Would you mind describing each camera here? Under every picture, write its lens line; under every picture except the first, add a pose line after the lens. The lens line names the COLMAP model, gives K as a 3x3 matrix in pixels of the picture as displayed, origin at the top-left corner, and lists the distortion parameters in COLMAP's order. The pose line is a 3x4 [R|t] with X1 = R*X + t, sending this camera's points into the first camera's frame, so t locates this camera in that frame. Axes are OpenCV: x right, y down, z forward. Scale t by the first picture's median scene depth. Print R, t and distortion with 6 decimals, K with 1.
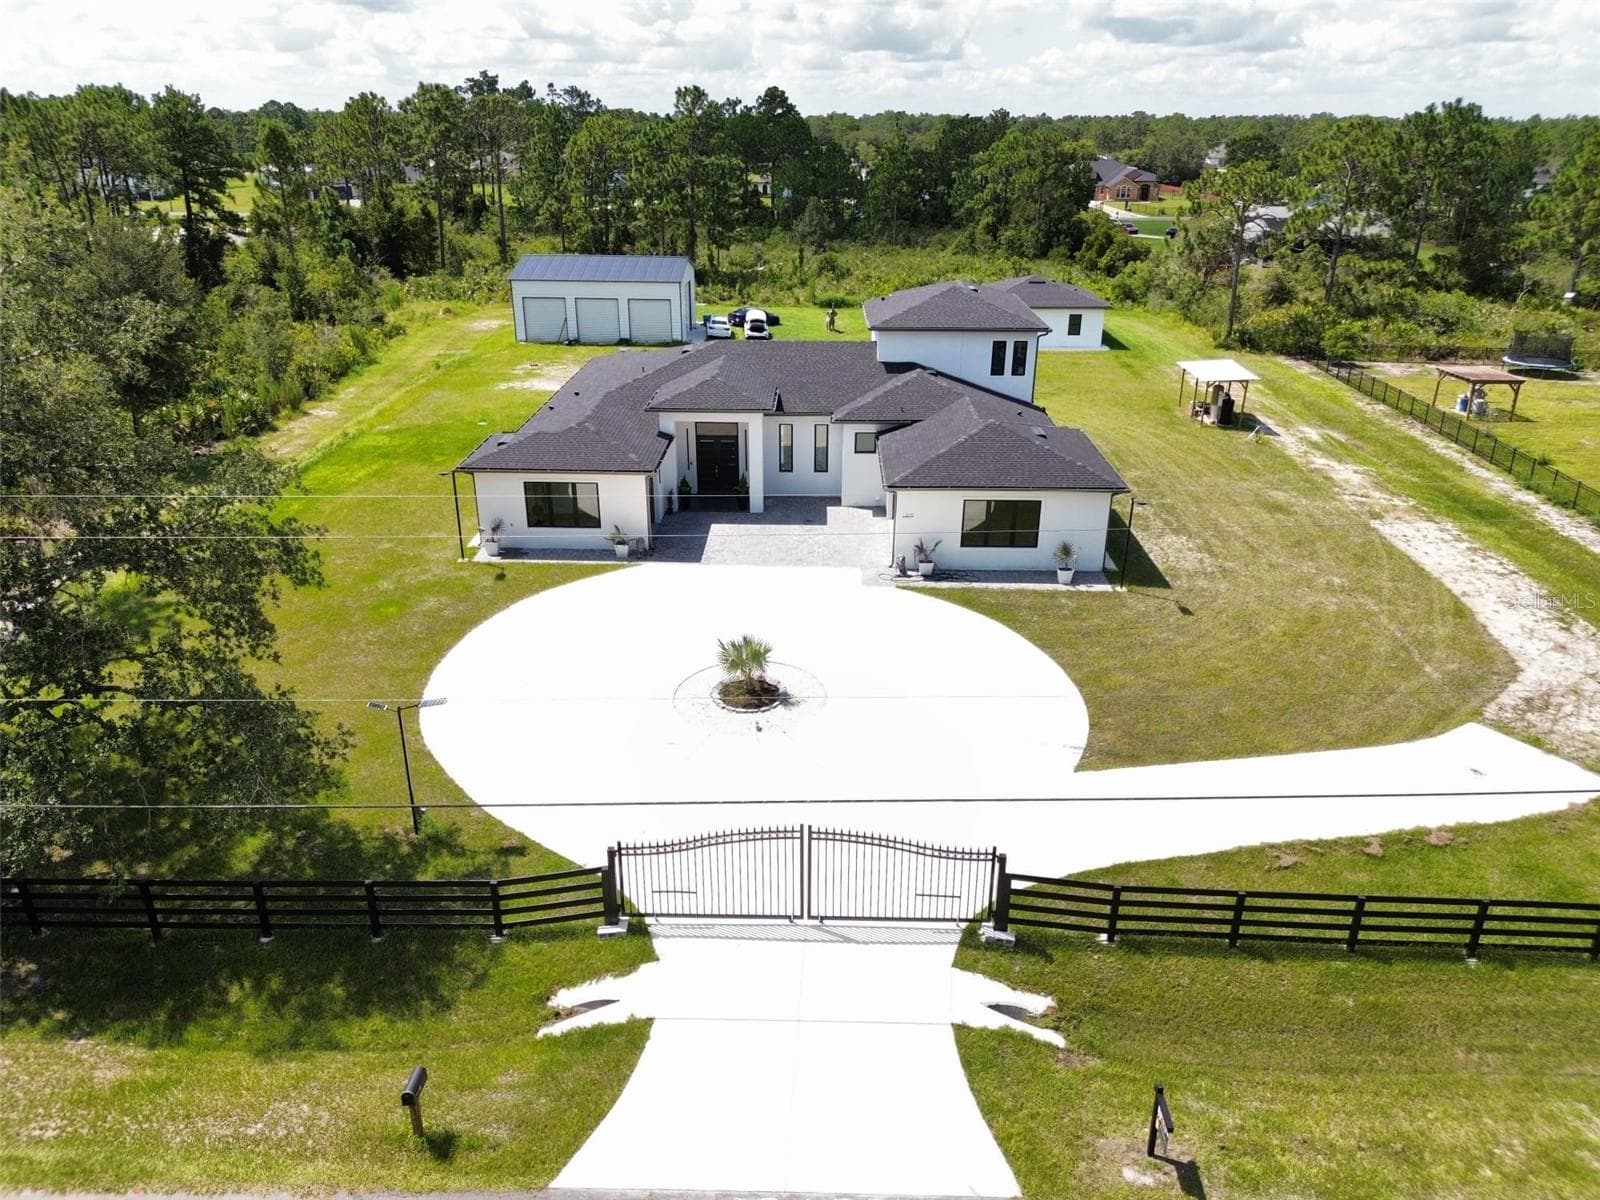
lens RADIAL K [[1148.9, 0, 800.5], [0, 1148.9, 610.9], [0, 0, 1]] dist [0.055757, -0.048620]
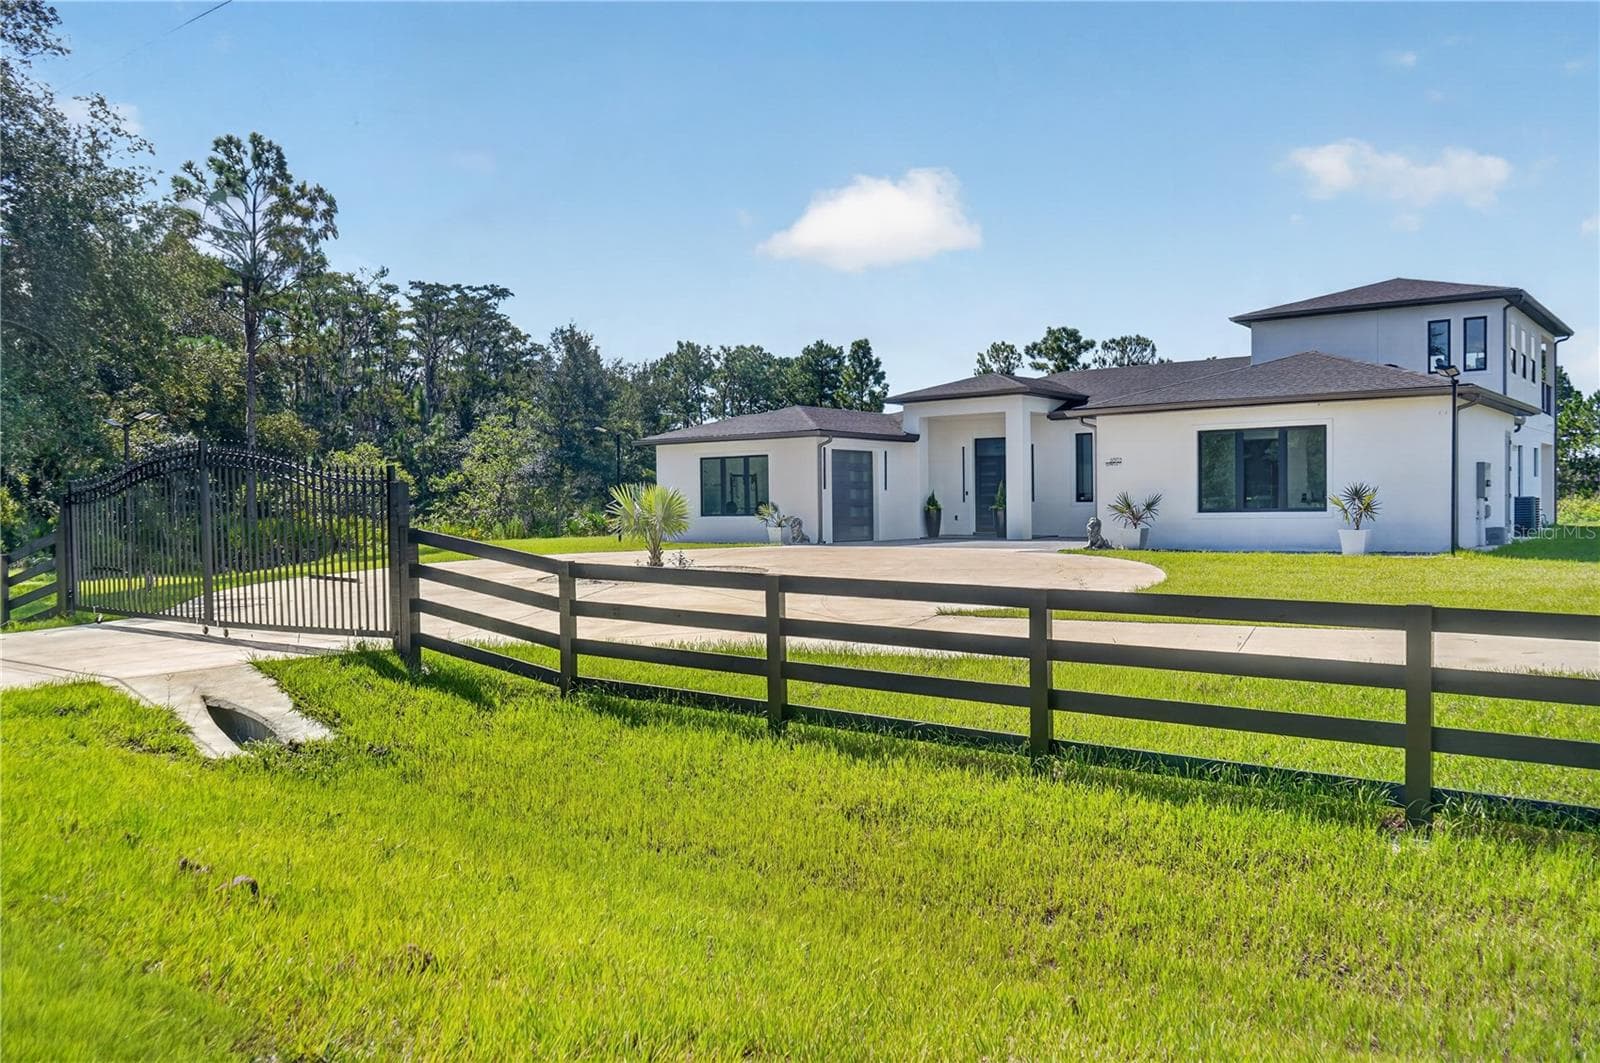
lens RADIAL K [[1283.0, 0, 804.1], [0, 1283.0, 525.0], [0, 0, 1]] dist [-0.002927, 0.005241]
pose [[0.809852, -0.008508, -0.586573, 0.363712], [-0.213746, 0.926881, -0.308553, 0.203042], [0.546308, 0.375260, 0.748818, 0.370574]]
